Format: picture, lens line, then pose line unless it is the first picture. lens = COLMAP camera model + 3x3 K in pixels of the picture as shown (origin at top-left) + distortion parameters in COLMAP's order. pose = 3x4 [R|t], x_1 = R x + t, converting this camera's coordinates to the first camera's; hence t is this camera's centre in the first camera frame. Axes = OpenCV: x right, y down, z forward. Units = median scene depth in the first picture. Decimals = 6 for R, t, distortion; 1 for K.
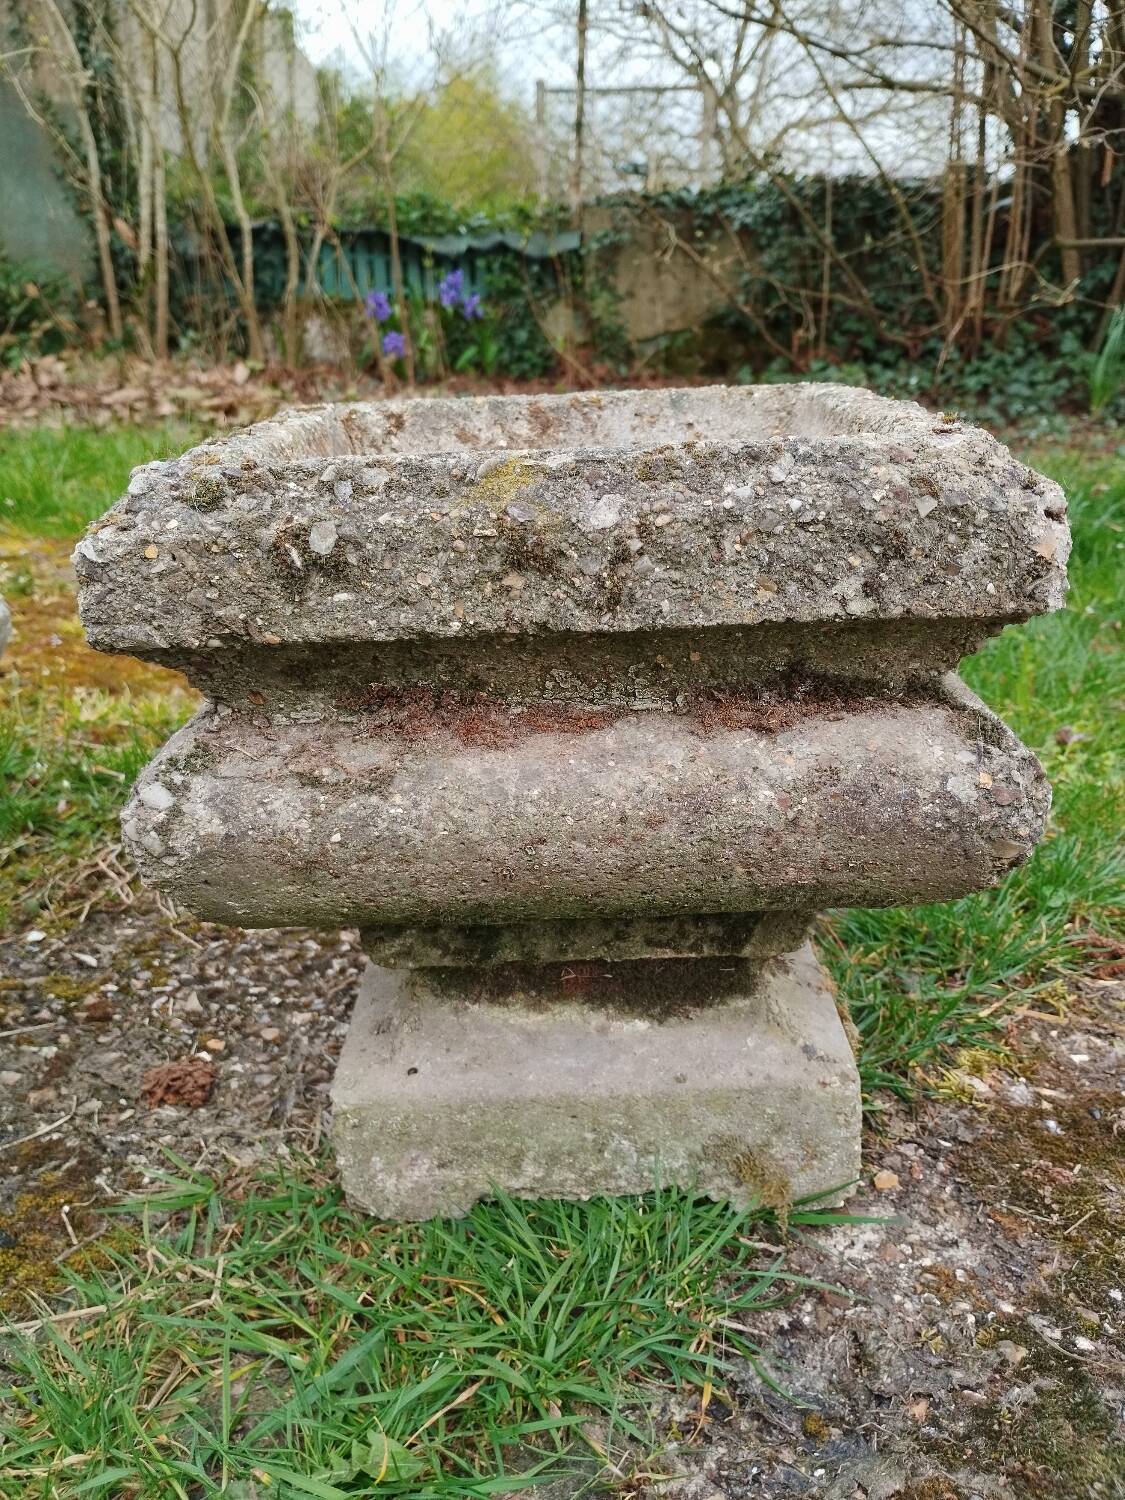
lens RADIAL K [[1284.8, 0, 570.5], [0, 1284.8, 749.4], [0, 0, 1]] dist [0.061071, -0.096795]
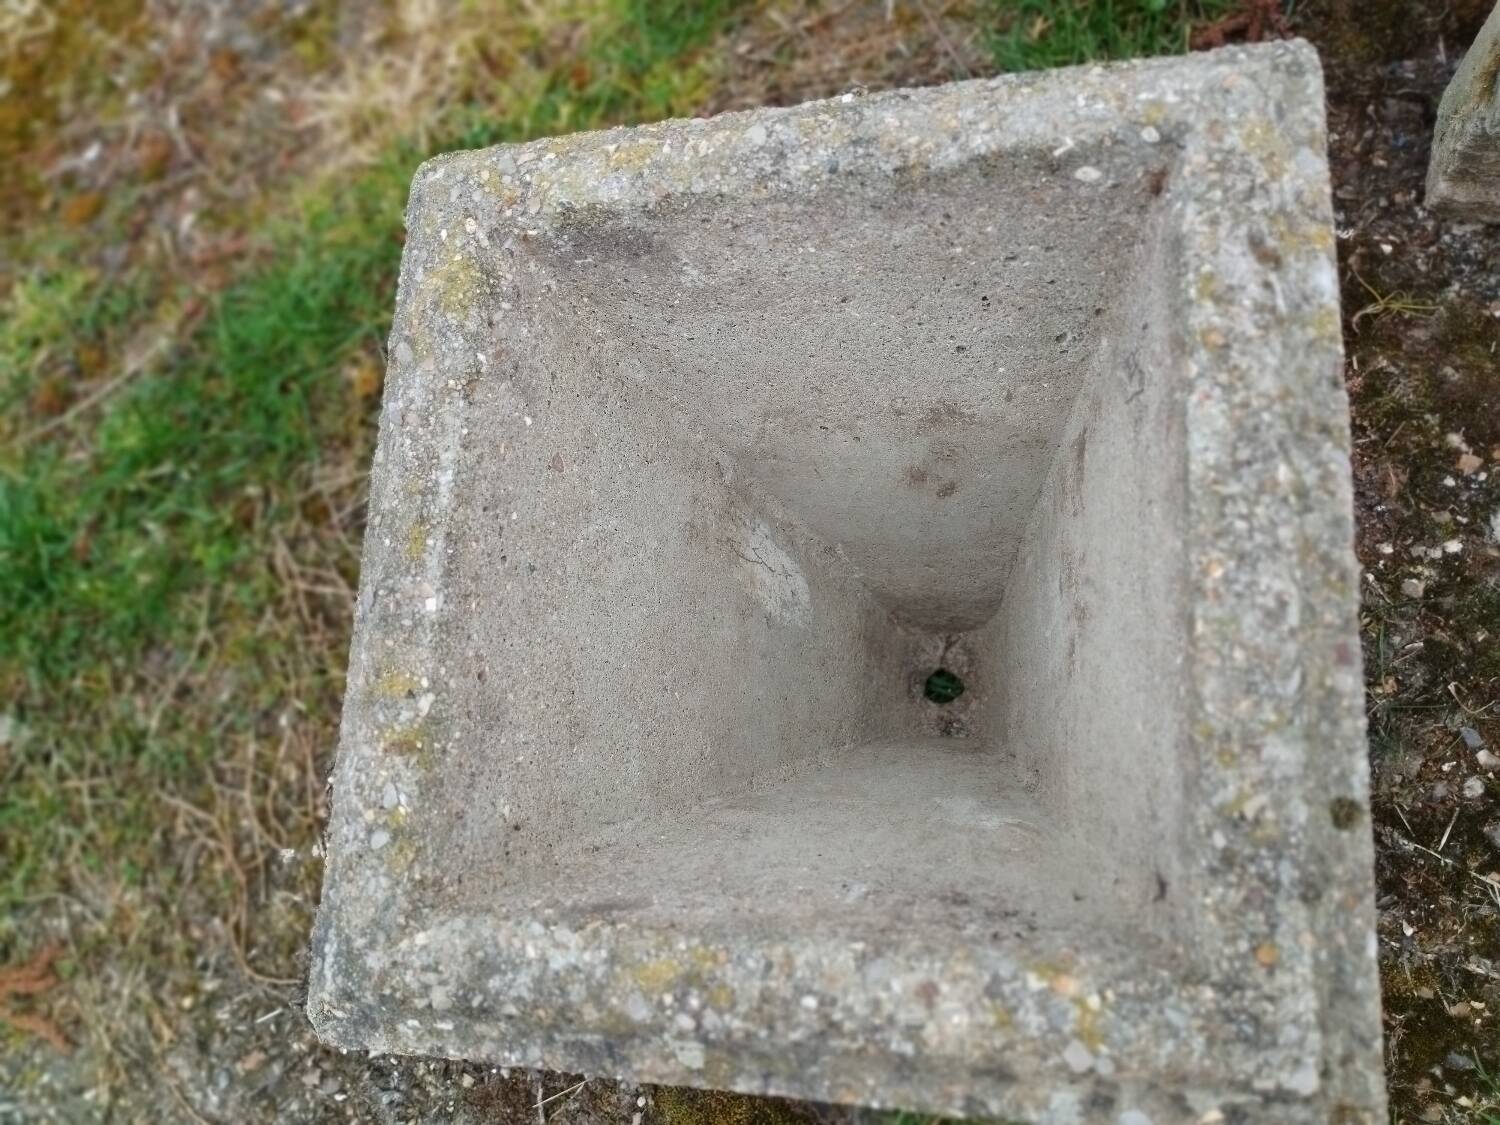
lens RADIAL K [[1284.8, 0, 748.2], [0, 1284.8, 554.6], [0, 0, 1]] dist [0.061071, -0.096795]
pose [[0.766292, -0.639661, -0.060255, -0.064403], [0.457142, 0.476926, 0.750708, -0.698954], [-0.451462, -0.602806, 0.657880, 0.370091]]
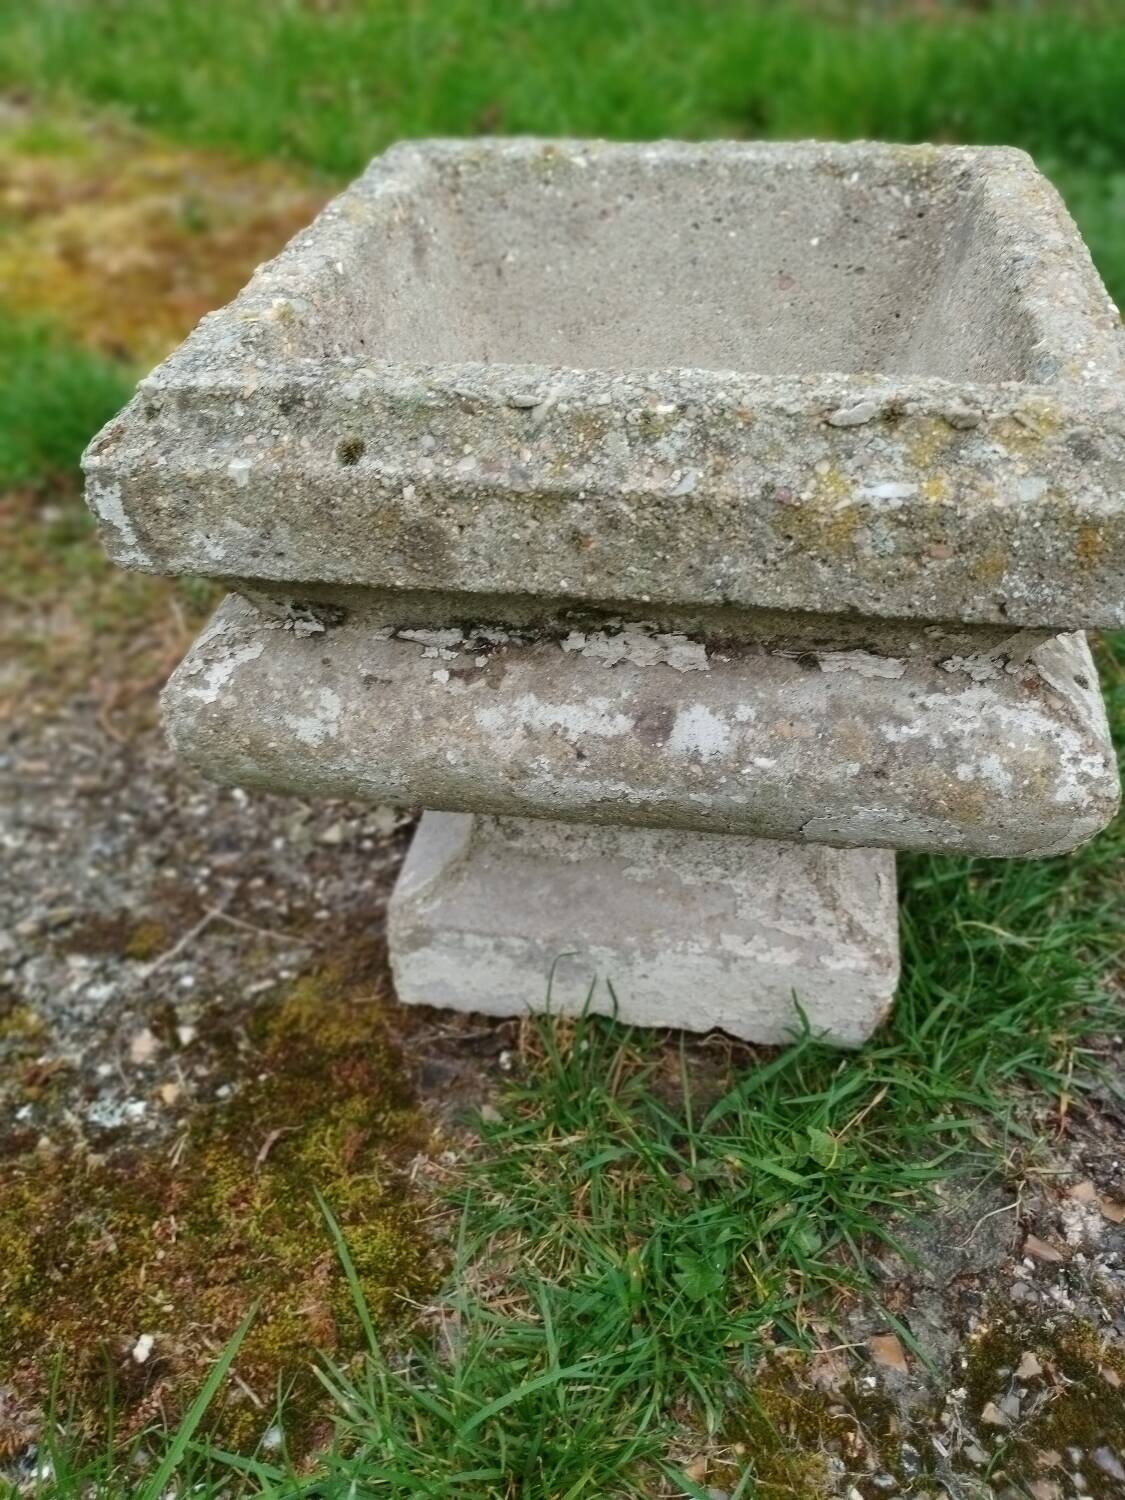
lens RADIAL K [[1268.1, 0, 569.5], [0, 1268.1, 732.2], [0, 0, 1]] dist [0.051904, -0.069588]
pose [[0.998577, 0.018522, -0.050014, -0.236828], [-0.002168, 0.951085, 0.308921, -0.155174], [0.053289, -0.308373, 0.949772, -0.044684]]
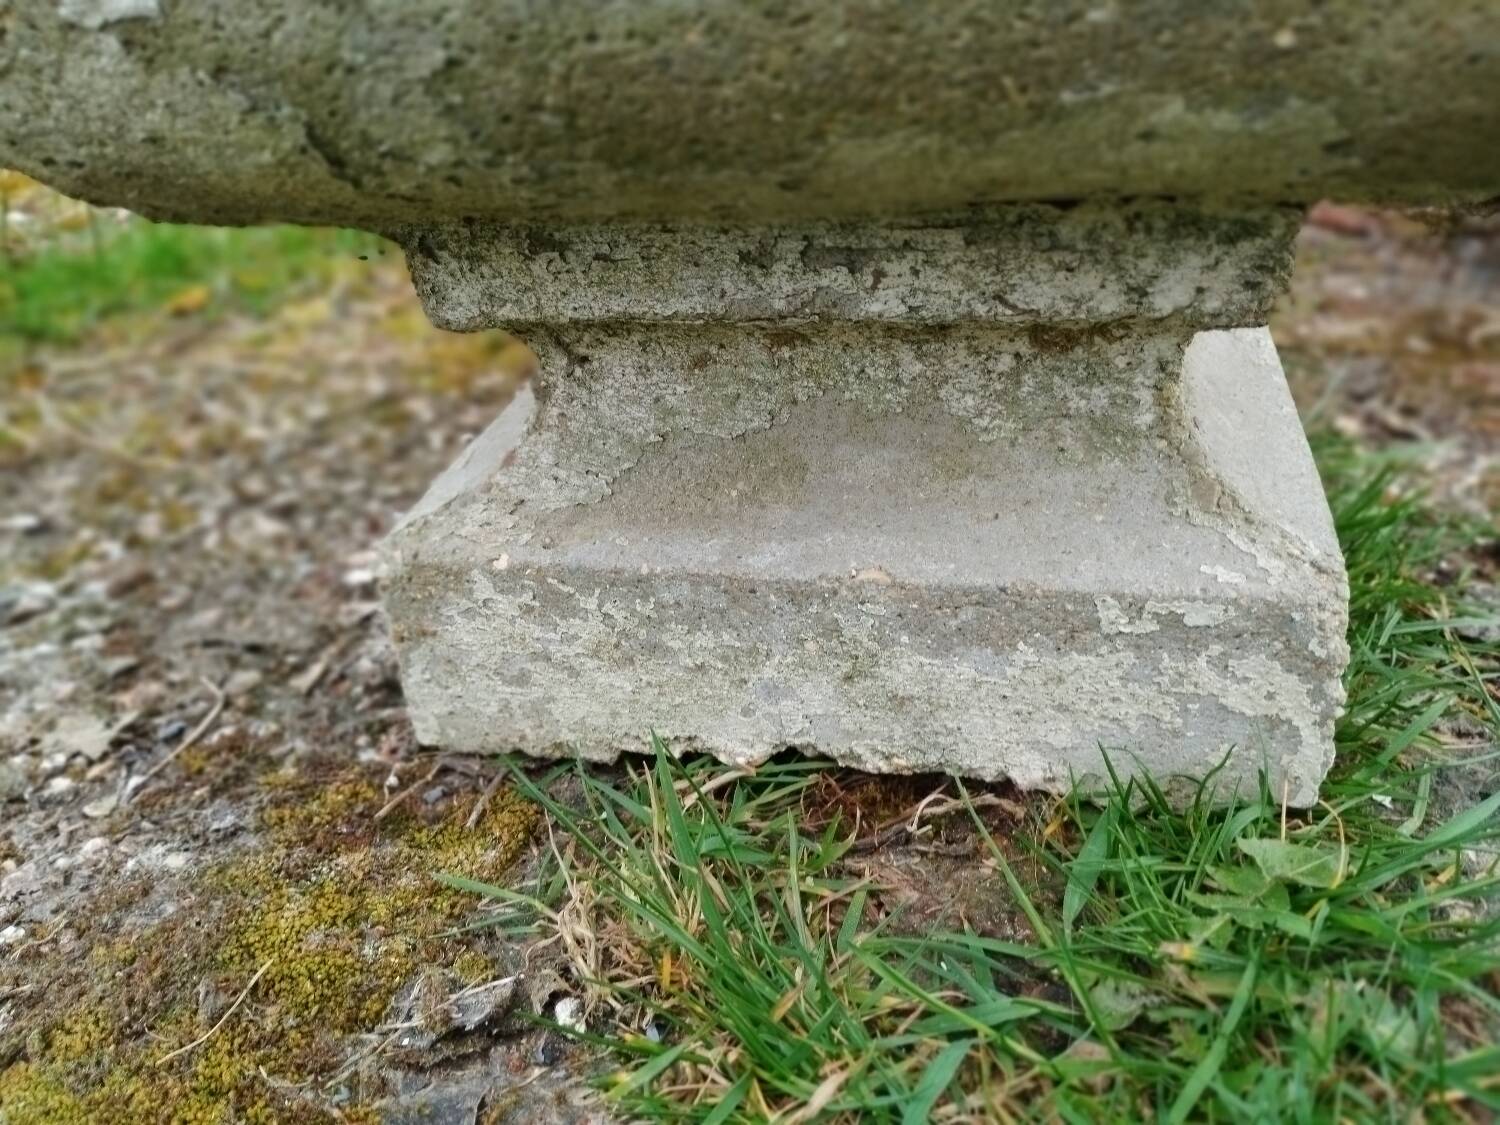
lens RADIAL K [[1284.8, 0, 750.8], [0, 1284.8, 561.8], [0, 0, 1]] dist [0.061071, -0.096795]
pose [[0.885116, -0.276410, 0.374389, -0.397660], [0.208753, 0.954840, 0.211431, 0.155780], [-0.415923, -0.108986, 0.902845, 0.393980]]
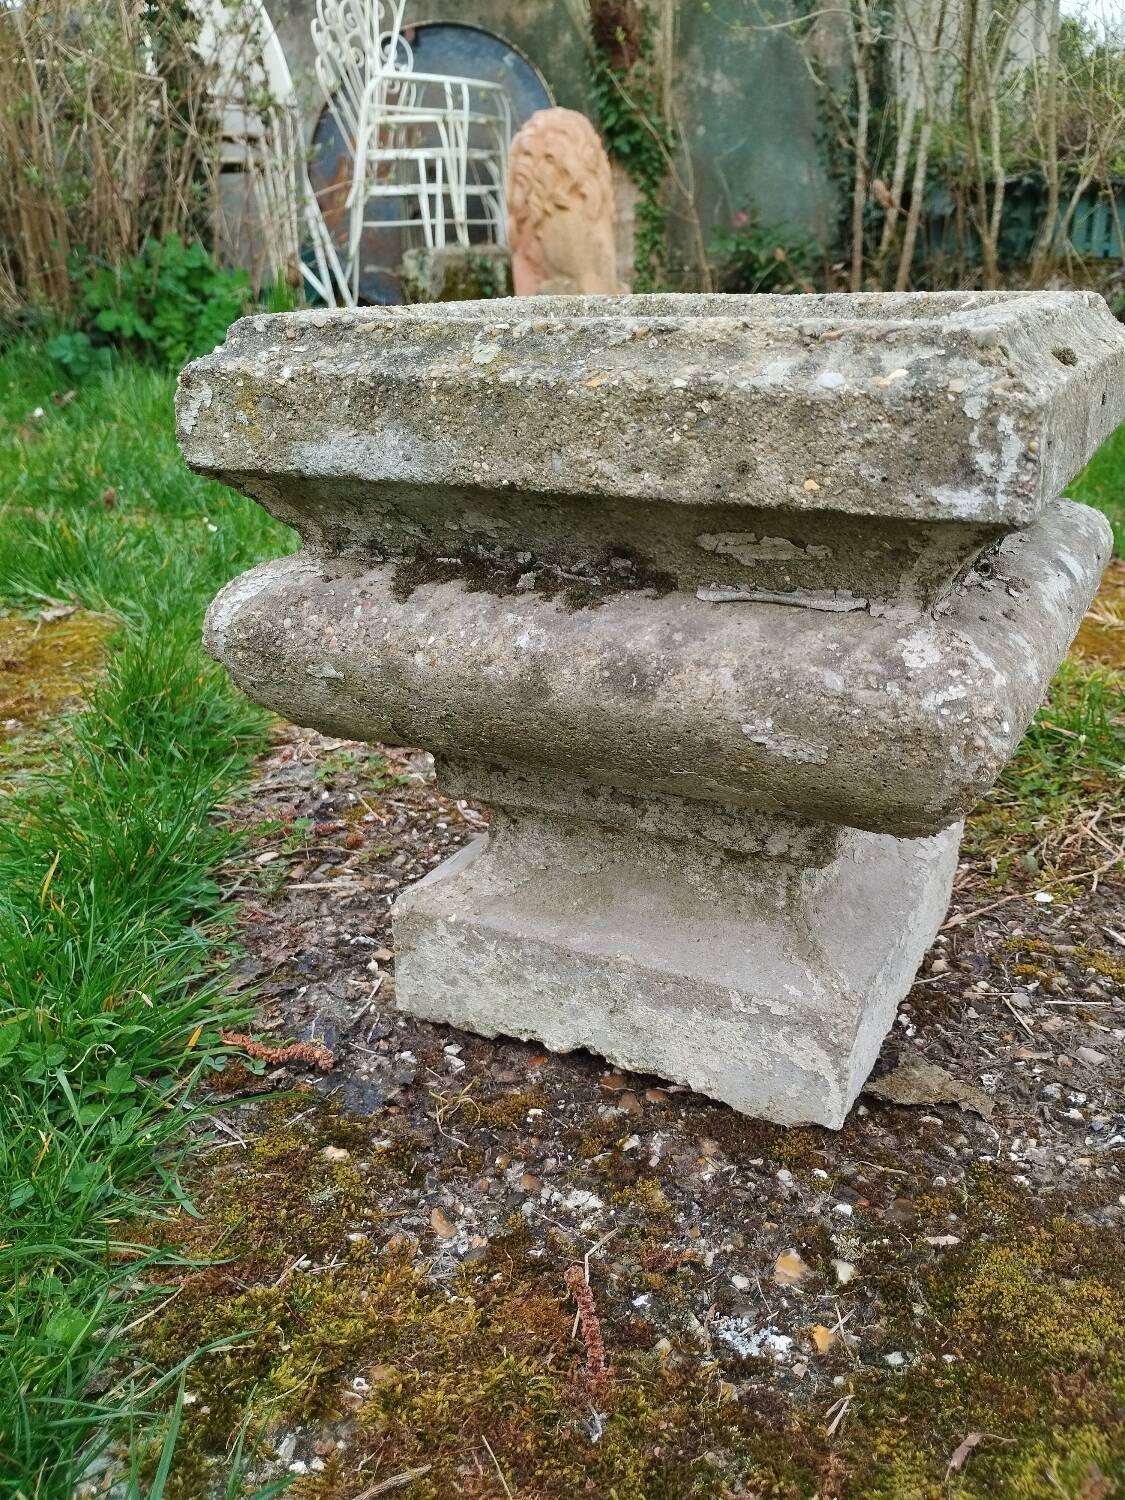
lens RADIAL K [[1284.8, 0, 575.3], [0, 1284.8, 744.0], [0, 0, 1]] dist [0.061071, -0.096795]
pose [[0.889562, 0.147762, -0.432257, -0.437970], [-0.140928, 0.988855, 0.048005, 0.052833], [0.434533, 0.018213, 0.900472, 0.038159]]
